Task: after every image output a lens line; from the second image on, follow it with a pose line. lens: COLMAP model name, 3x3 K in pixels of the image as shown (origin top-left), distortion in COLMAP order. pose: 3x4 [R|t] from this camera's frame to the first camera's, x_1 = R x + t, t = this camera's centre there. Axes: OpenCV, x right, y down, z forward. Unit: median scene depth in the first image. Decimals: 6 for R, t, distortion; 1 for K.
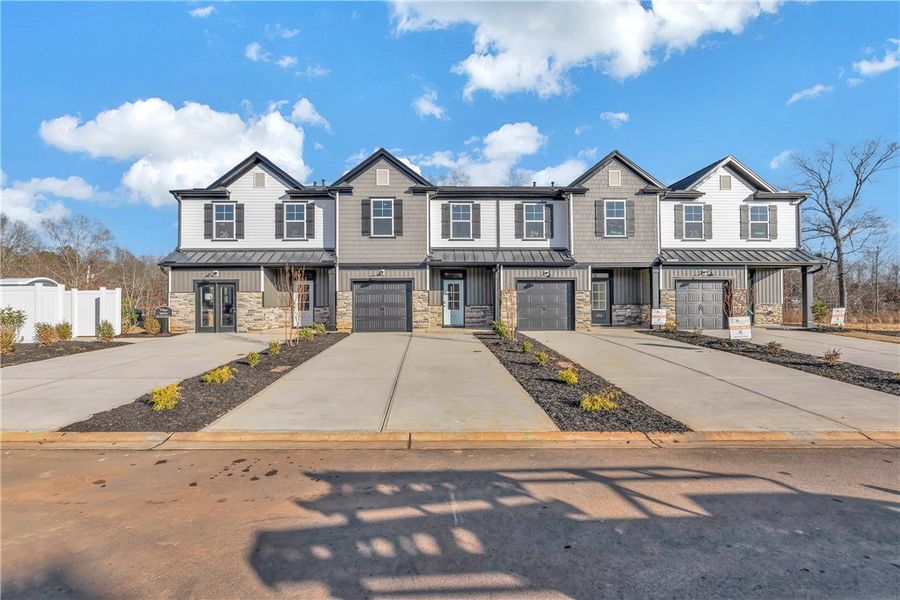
lens RADIAL K [[391.4, 0, 450.1], [0, 391.4, 304.2], [0, 0, 1]] dist [-0.001536, -0.000148]
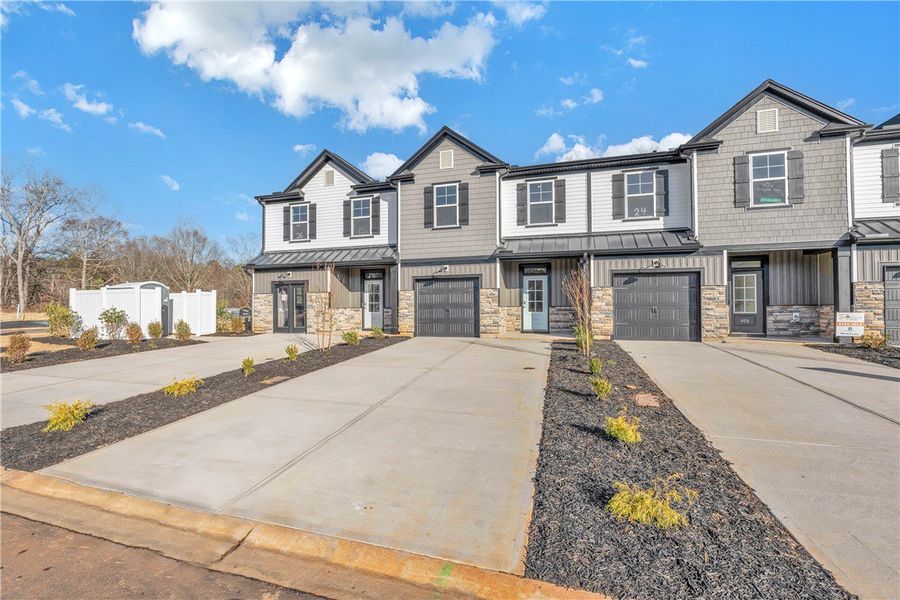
lens RADIAL K [[391.4, 0, 450.1], [0, 391.4, 304.2], [0, 0, 1]] dist [-0.001536, -0.000148]
pose [[0.946742, -0.001036, -0.321992, 0.114381], [-0.000311, 0.999991, -0.004131, 0.001996], [0.321994, 0.004011, 0.946733, 0.174122]]
